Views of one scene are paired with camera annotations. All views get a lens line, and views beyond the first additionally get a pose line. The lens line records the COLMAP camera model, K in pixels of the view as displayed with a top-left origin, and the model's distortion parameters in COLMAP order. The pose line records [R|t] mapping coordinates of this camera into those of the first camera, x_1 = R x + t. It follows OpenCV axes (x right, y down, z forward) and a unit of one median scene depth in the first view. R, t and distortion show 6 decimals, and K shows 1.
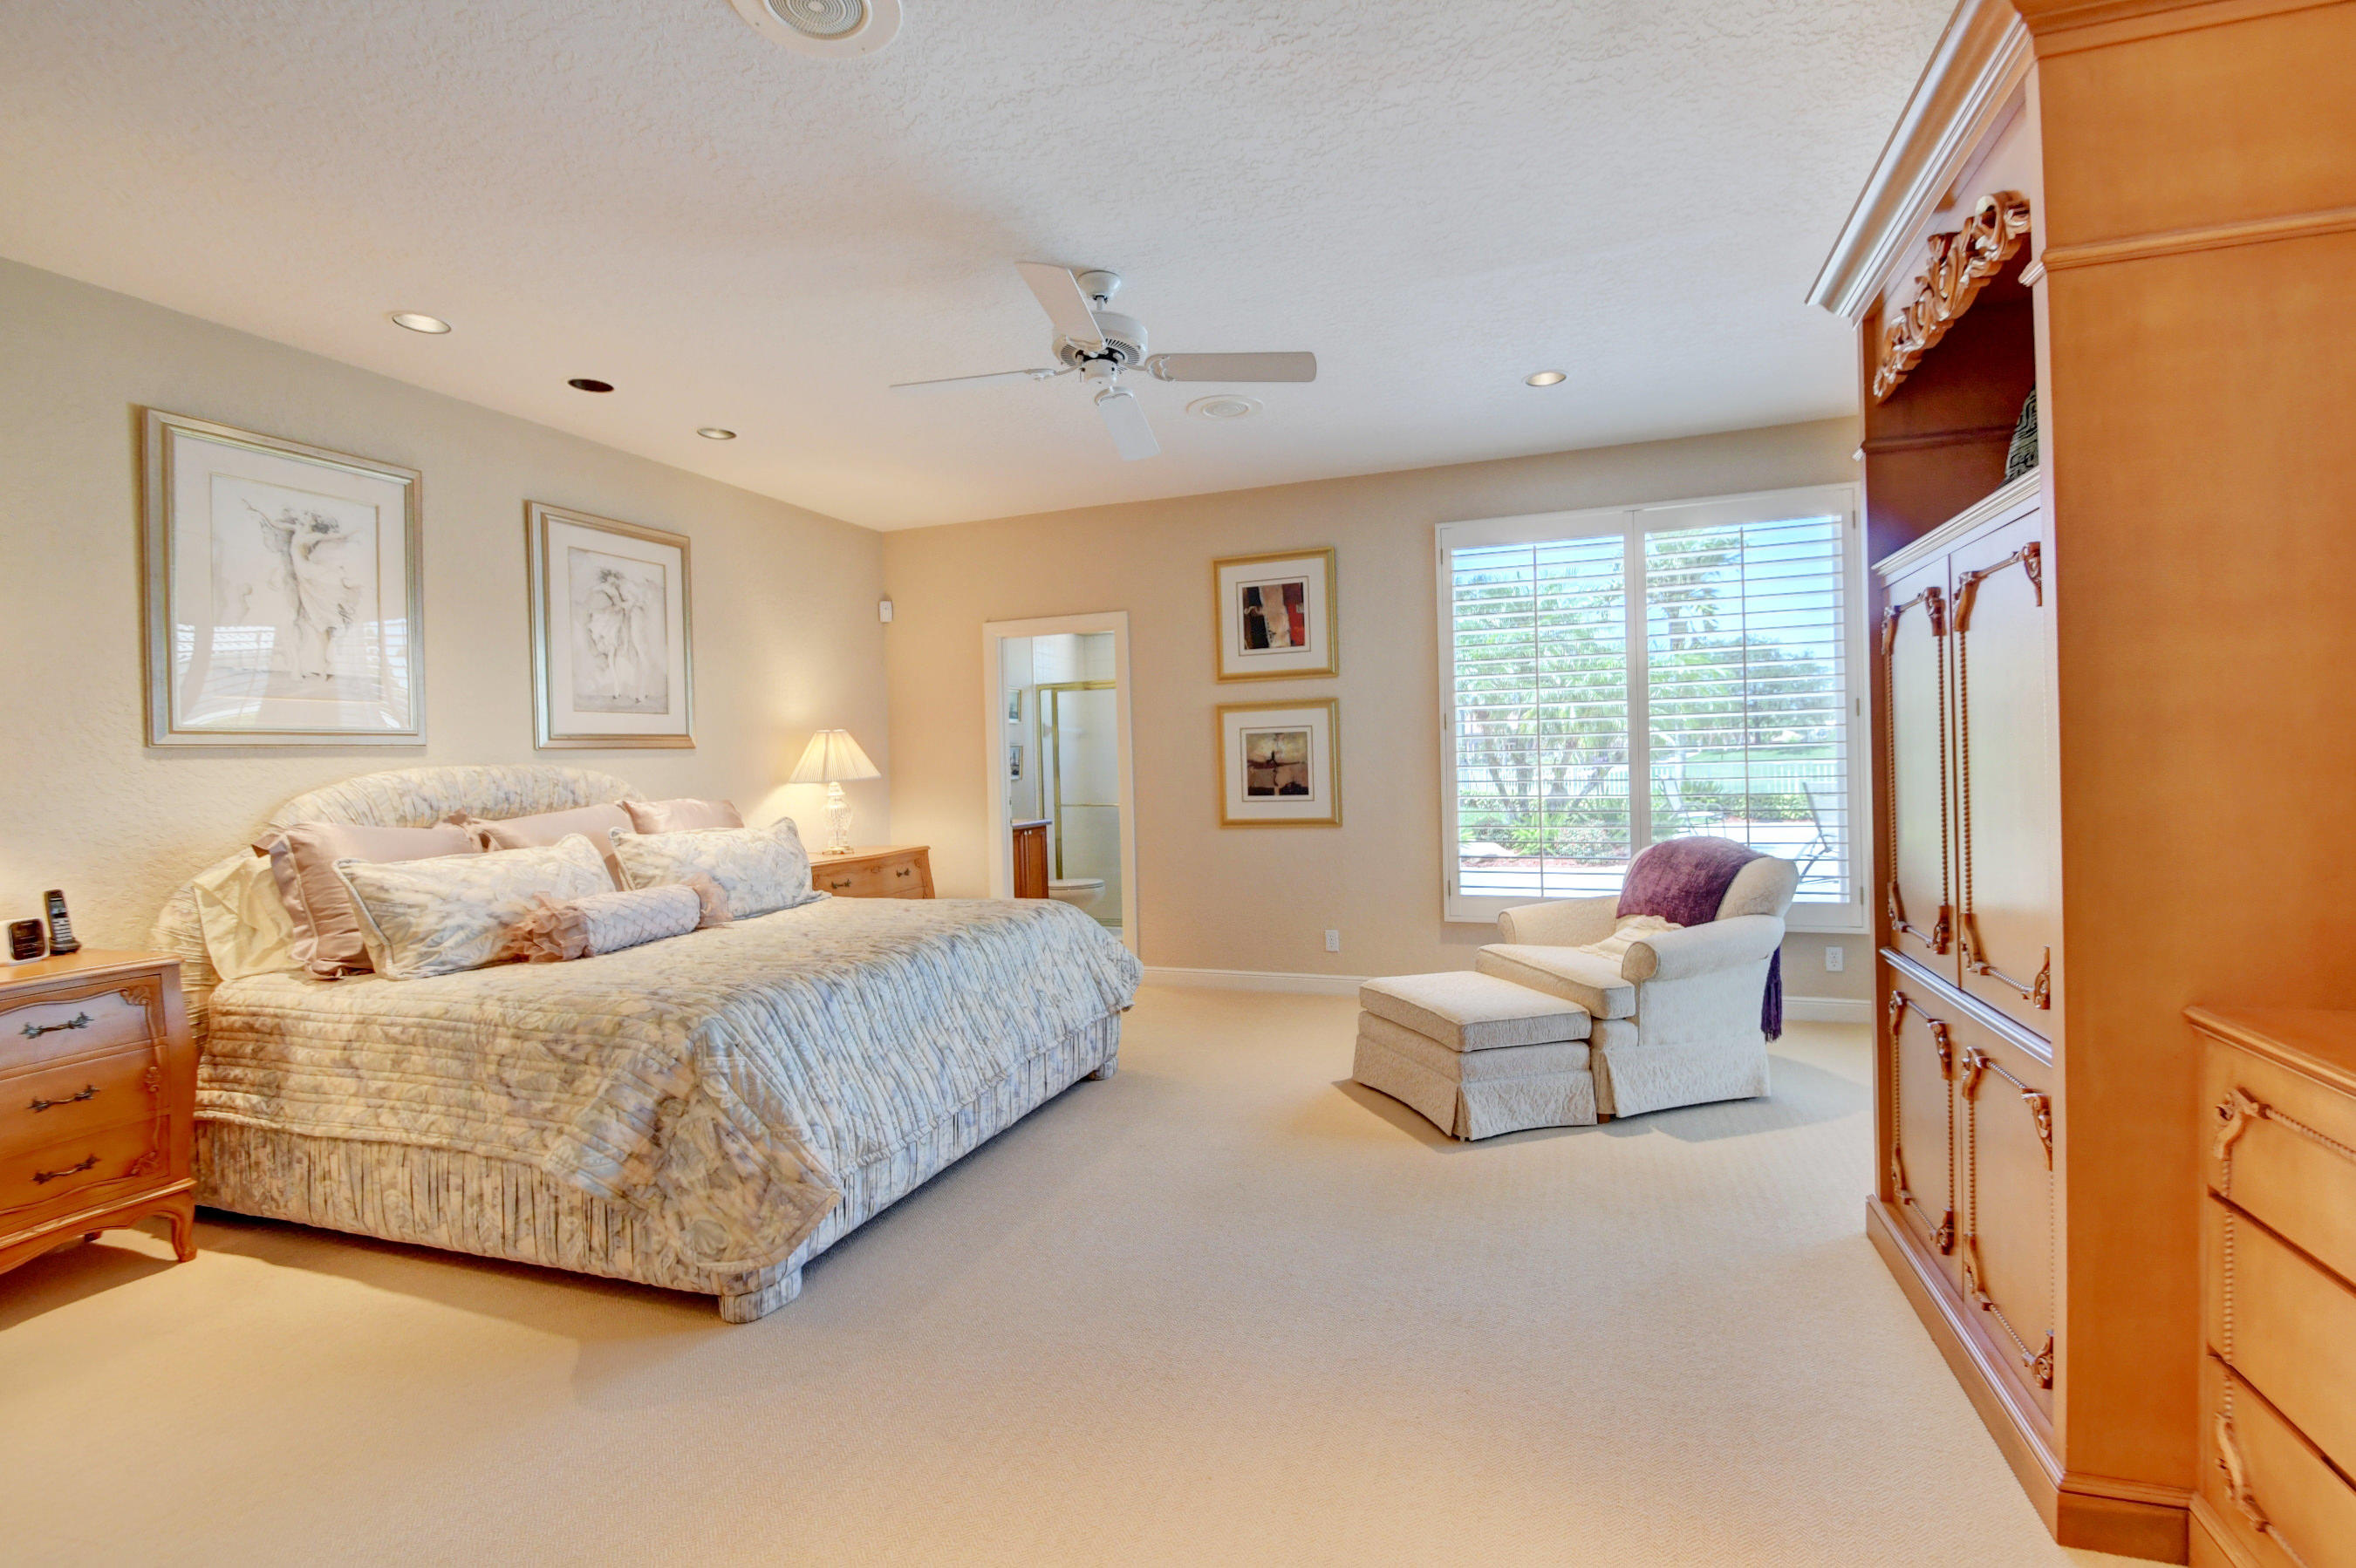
lens RADIAL K [[1032.6, 0, 1191.9], [0, 1032.6, 770.0], [0, 0, 1]] dist [0.008171, -0.013772]
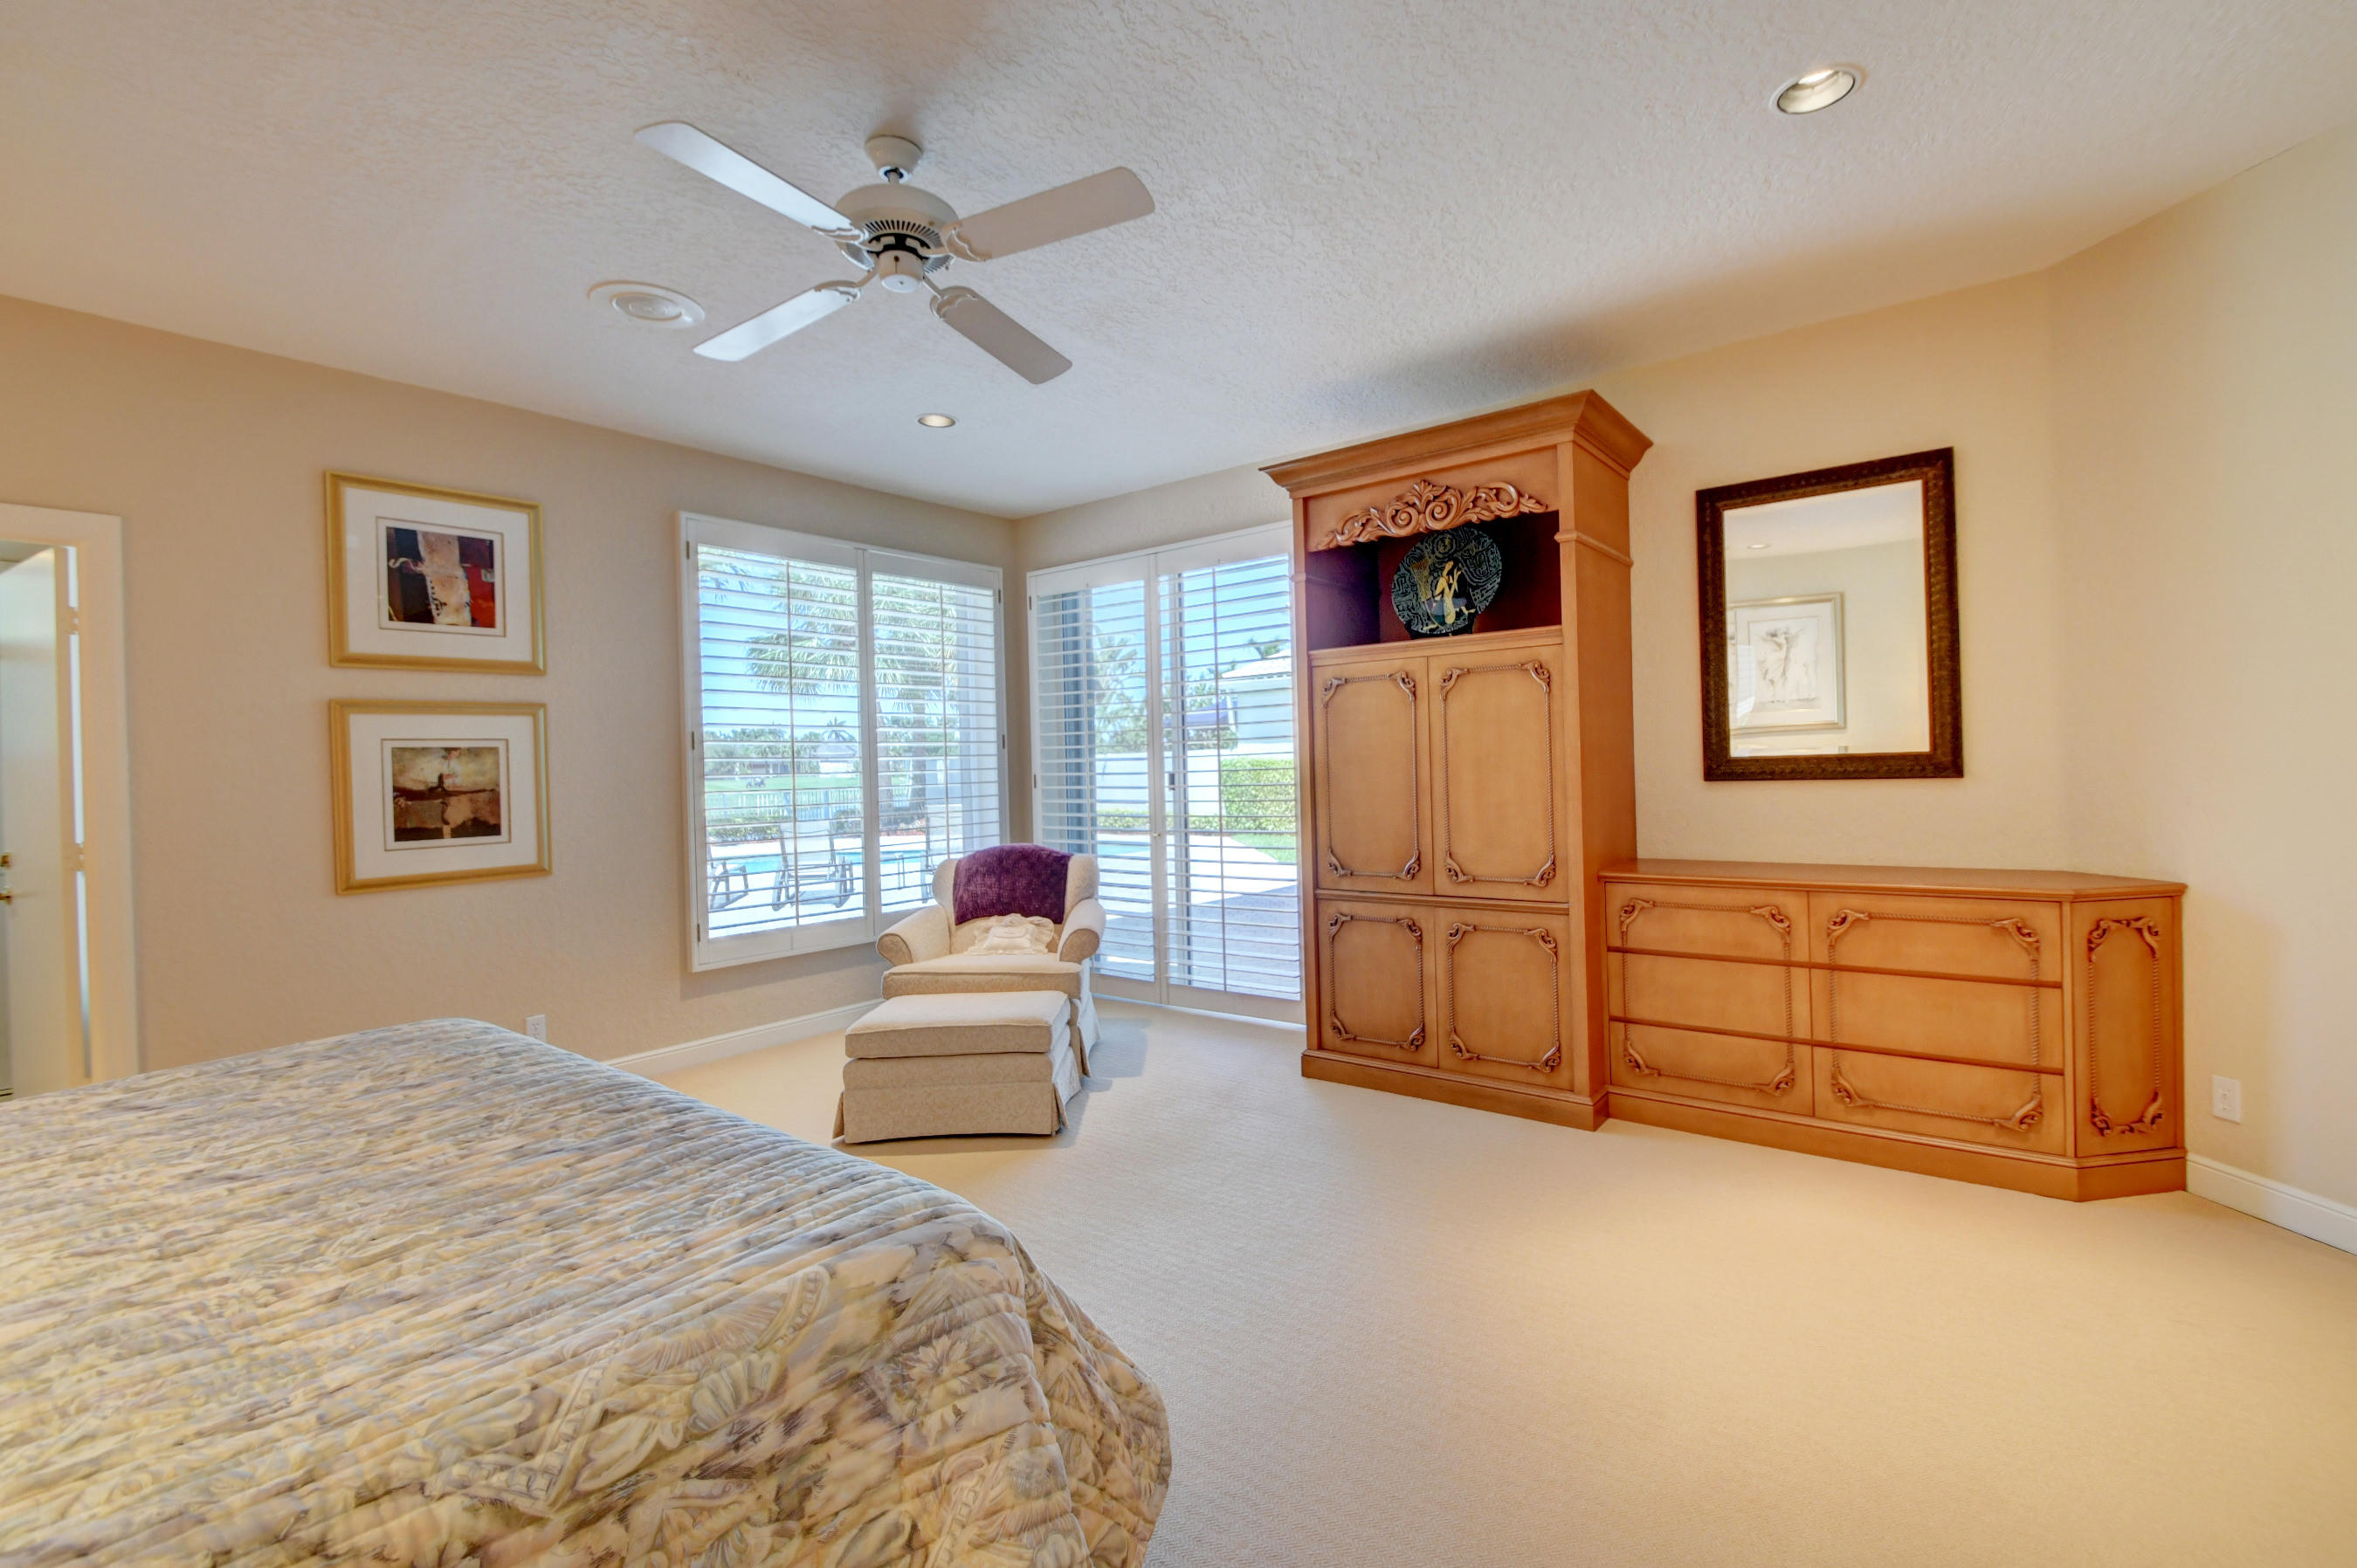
lens RADIAL K [[1033.1, 0, 1192.4], [0, 1033.1, 770.0], [0, 0, 1]] dist [0.008171, -0.013772]
pose [[0.312560, 0.012350, 0.949818, -0.421451], [0.025950, 0.999431, -0.021535, 0.006971], [-0.949543, 0.031378, 0.312062, 0.312895]]
